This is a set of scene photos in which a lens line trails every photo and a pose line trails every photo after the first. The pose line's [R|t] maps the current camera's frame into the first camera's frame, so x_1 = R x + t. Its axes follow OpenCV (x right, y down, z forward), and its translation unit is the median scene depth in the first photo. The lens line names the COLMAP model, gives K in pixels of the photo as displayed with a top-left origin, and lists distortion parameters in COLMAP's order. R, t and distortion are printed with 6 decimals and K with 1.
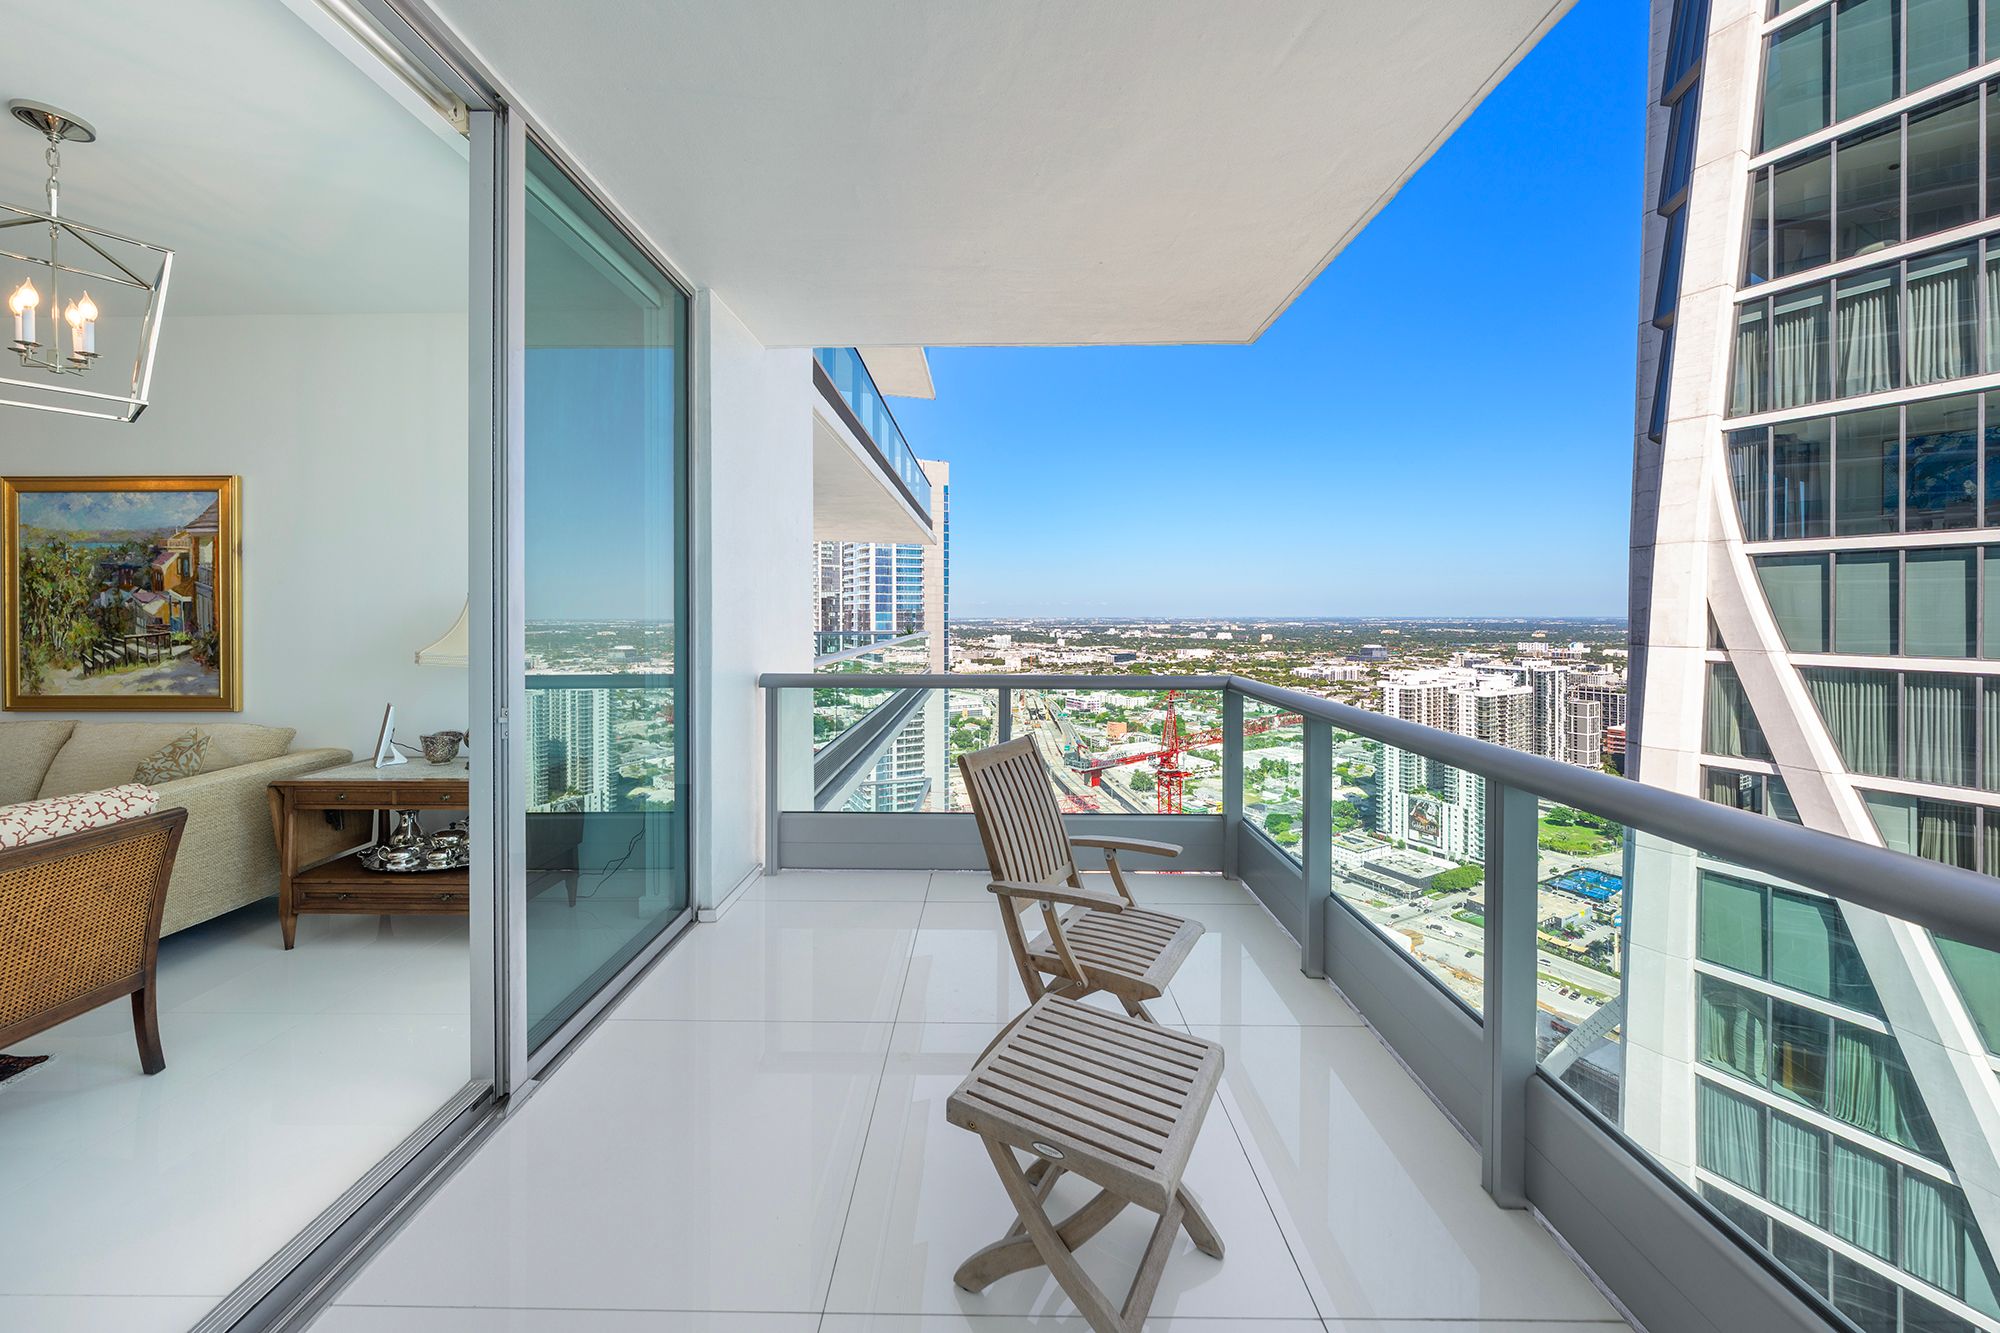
lens RADIAL K [[709.8, 0, 981.9], [0, 709.8, 637.9], [0, 0, 1]] dist [-0.000099, 0.000044]
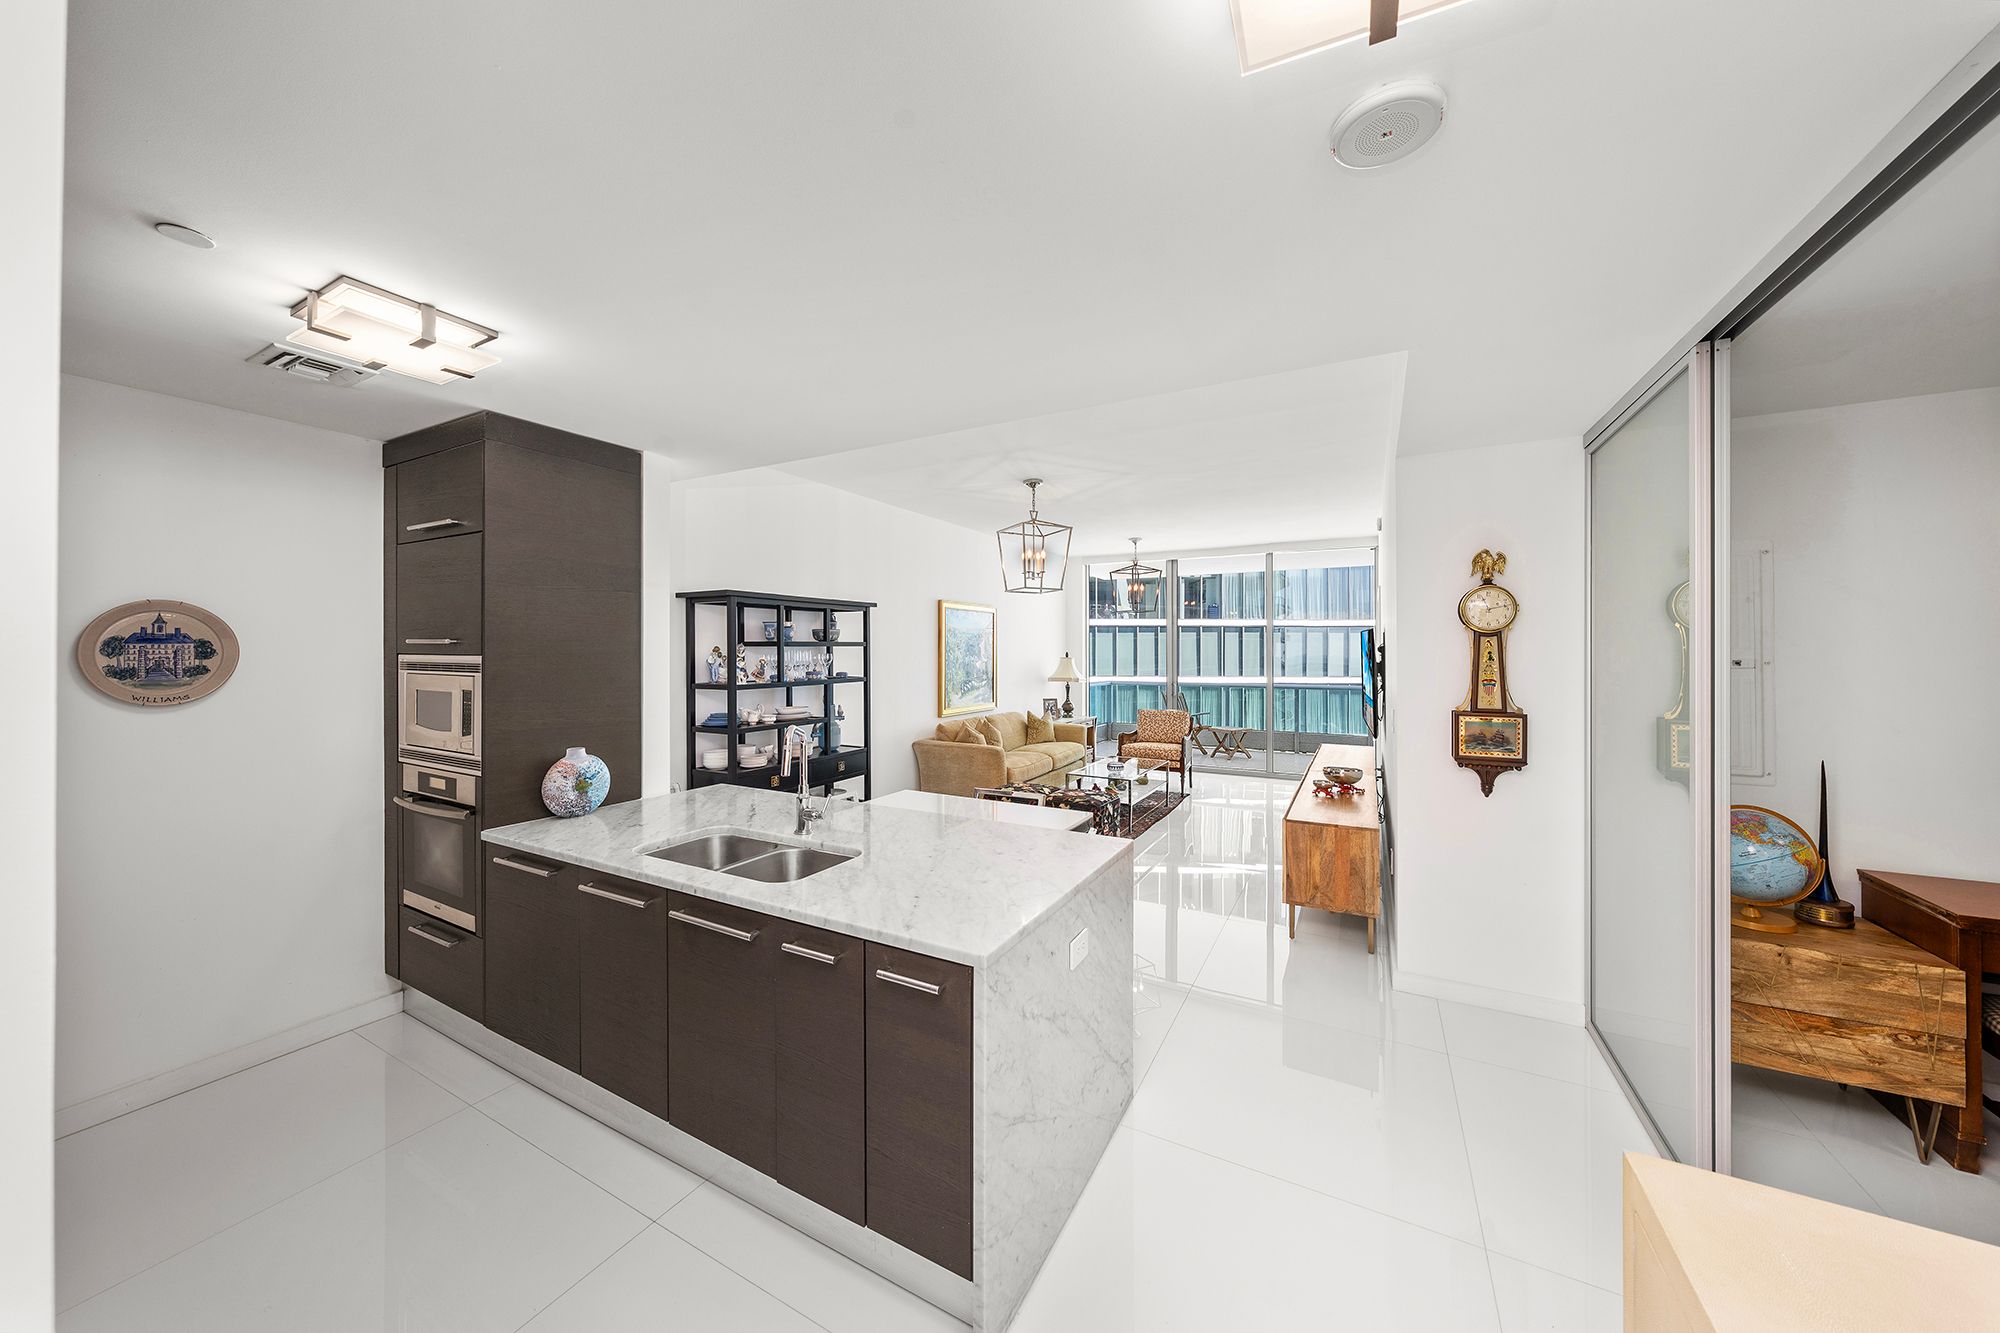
lens RADIAL K [[688.9, 0, 995.7], [0, 688.9, 653.3], [0, 0, 1]] dist [-0.001020, -0.000129]
pose [[0.477301, 0.000307, 0.878740, -2.908269], [0.005800, 0.999977, -0.003499, -0.066105], [-0.878721, 0.006767, 0.477288, -0.060038]]
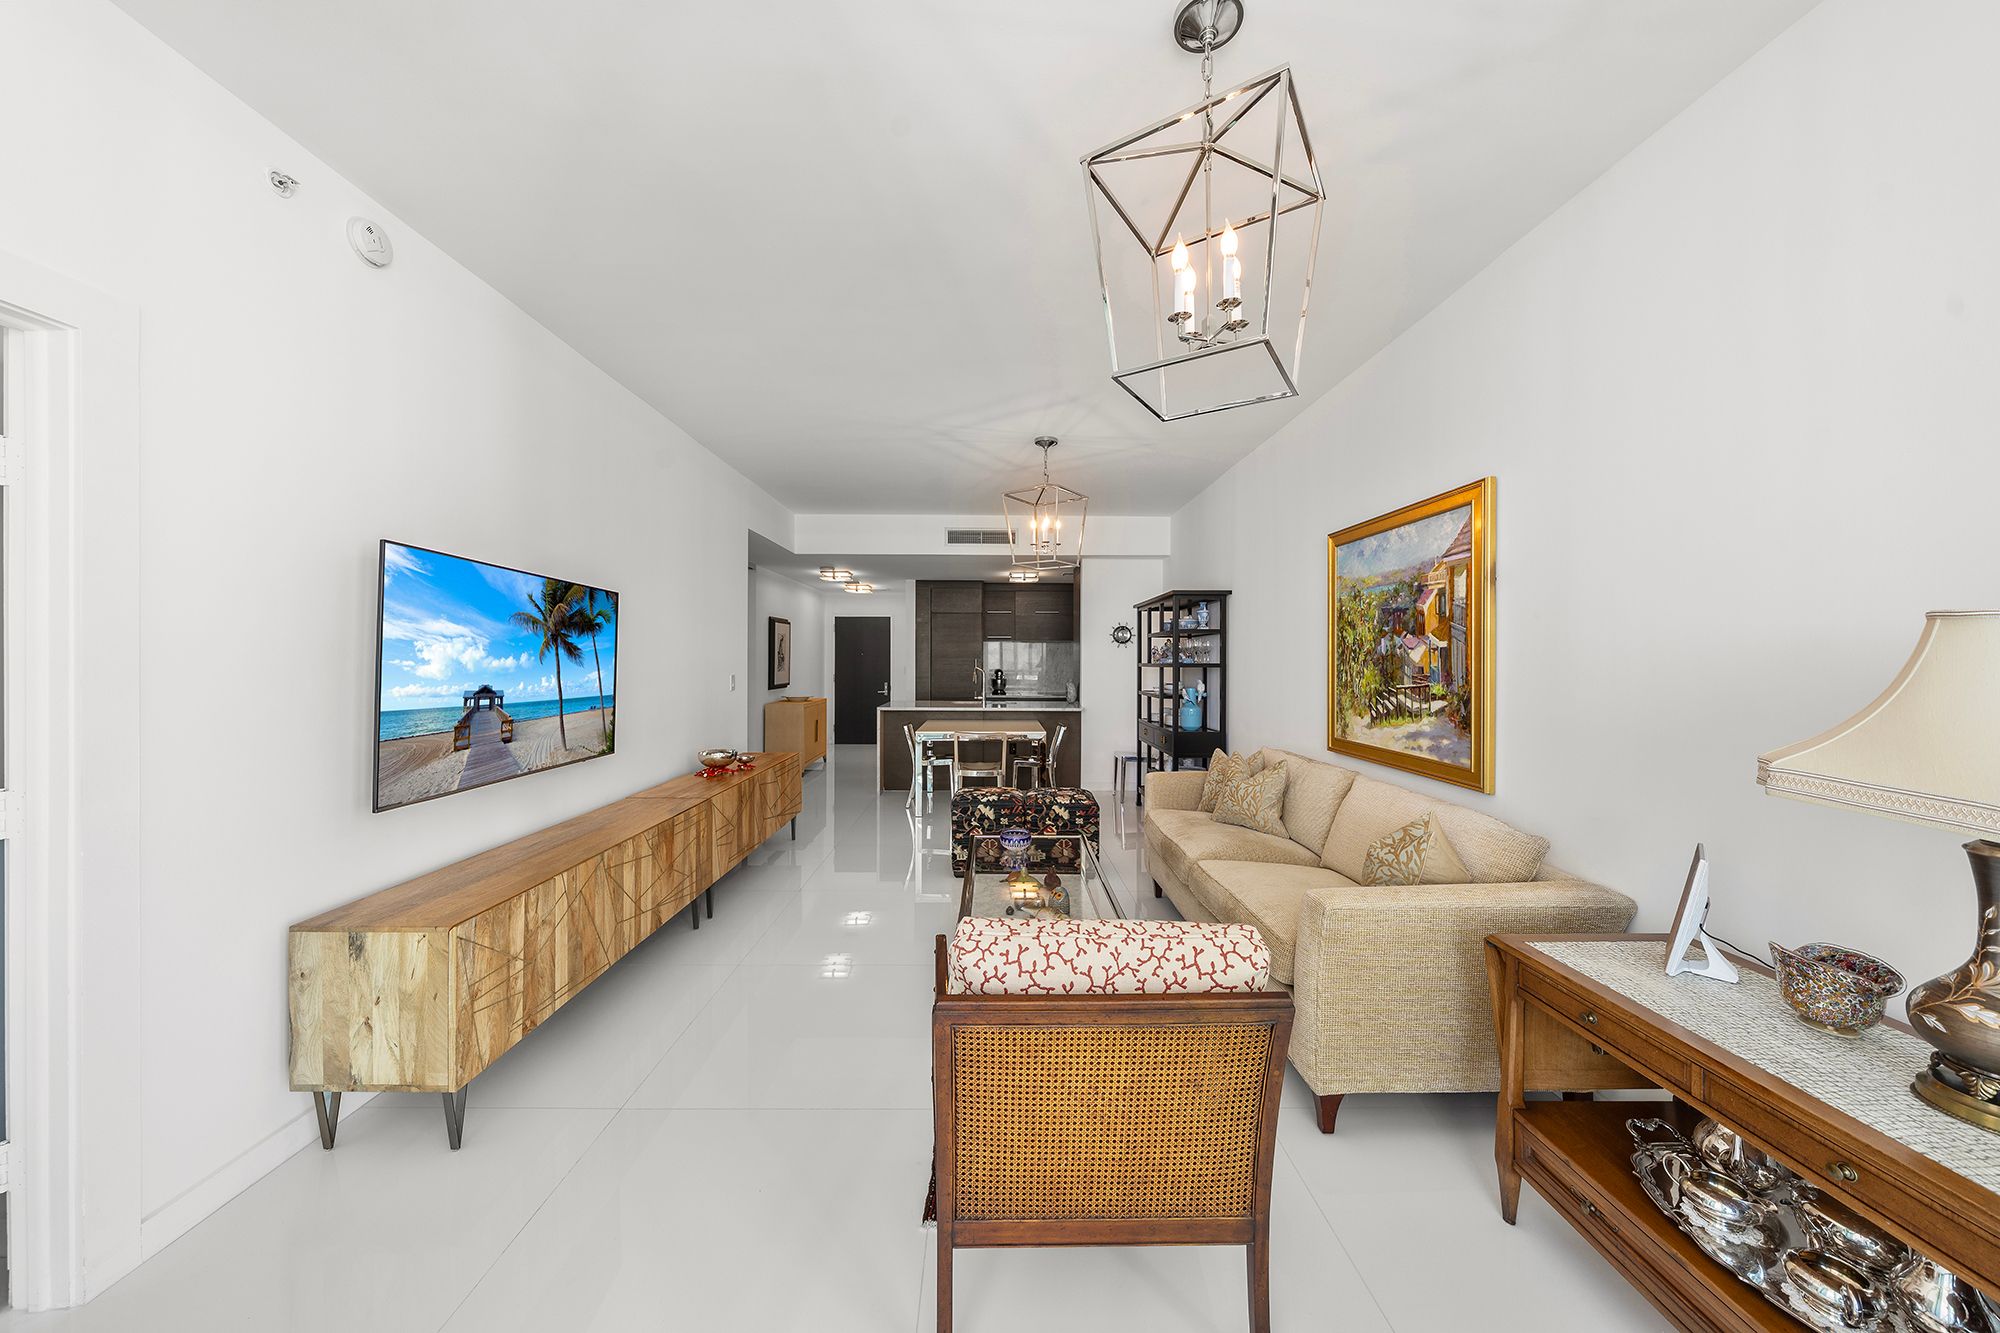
lens RADIAL K [[679.1, 0, 998.8], [0, 679.1, 657.6], [0, 0, 1]] dist [0.000343, 0.000011]
pose [[0.023217, 0.001754, -0.999729, -0.337934], [-0.008627, 0.999962, 0.001554, -0.034831], [0.999693, 0.008589, 0.023231, 0.454029]]
